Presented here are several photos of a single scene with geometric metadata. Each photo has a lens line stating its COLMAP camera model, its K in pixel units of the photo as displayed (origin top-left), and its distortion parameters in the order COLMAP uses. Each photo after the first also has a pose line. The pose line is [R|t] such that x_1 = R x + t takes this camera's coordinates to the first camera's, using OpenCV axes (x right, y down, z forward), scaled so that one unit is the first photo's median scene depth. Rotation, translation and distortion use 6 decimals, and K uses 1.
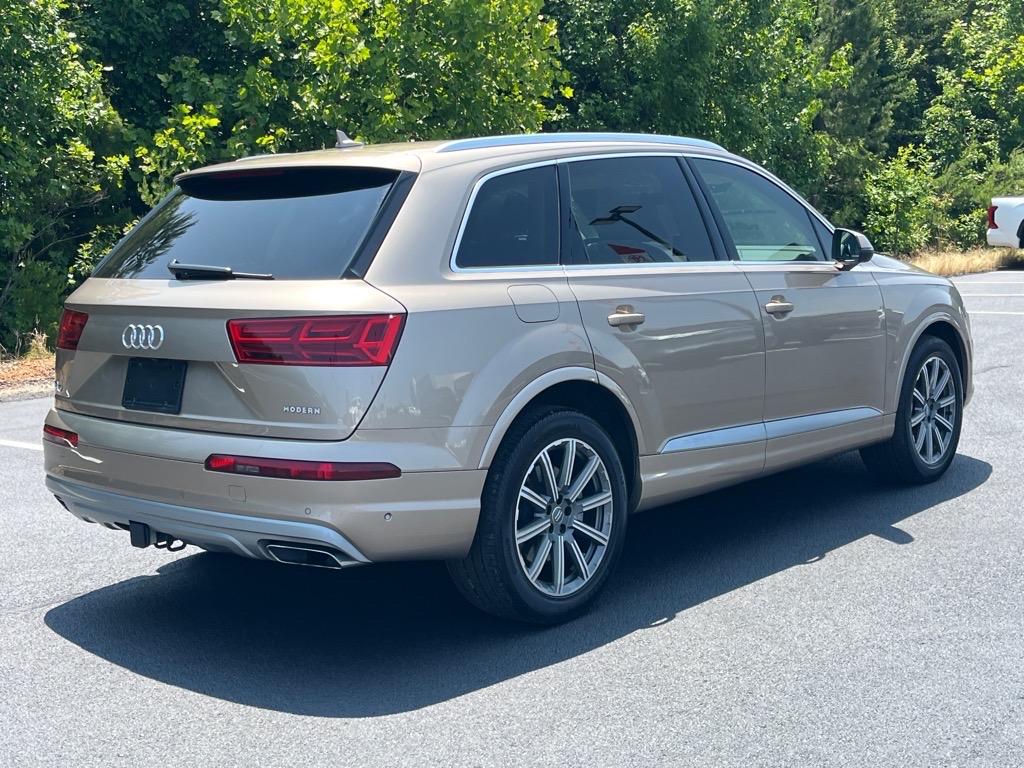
lens RADIAL K [[1308.1, 0, 512.5], [0, 1308.1, 382.4], [0, 0, 1]] dist [0.064736, 0.000000]
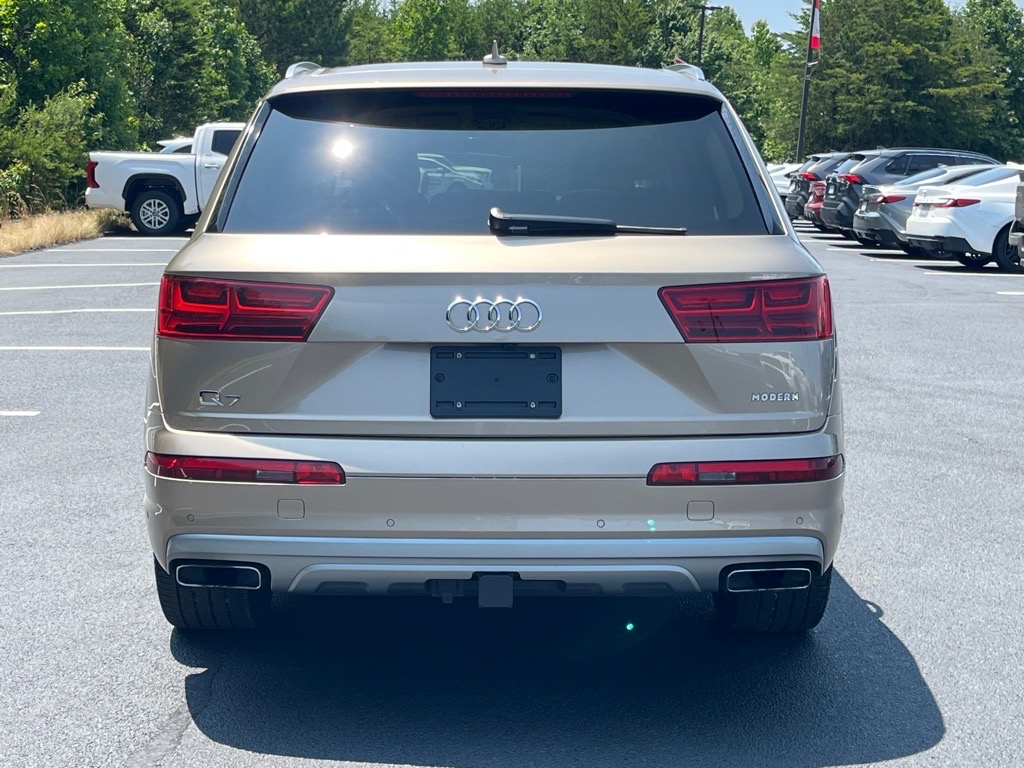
lens RADIAL K [[1599.2, 0, 511.0], [0, 1599.2, 384.1], [0, 0, 1]] dist [-0.080283, 0.000000]
pose [[0.815435, -0.054083, 0.576317, -0.564766], [0.049613, 0.998492, 0.023504, -0.011744], [-0.576719, 0.009427, 0.816888, 0.201217]]
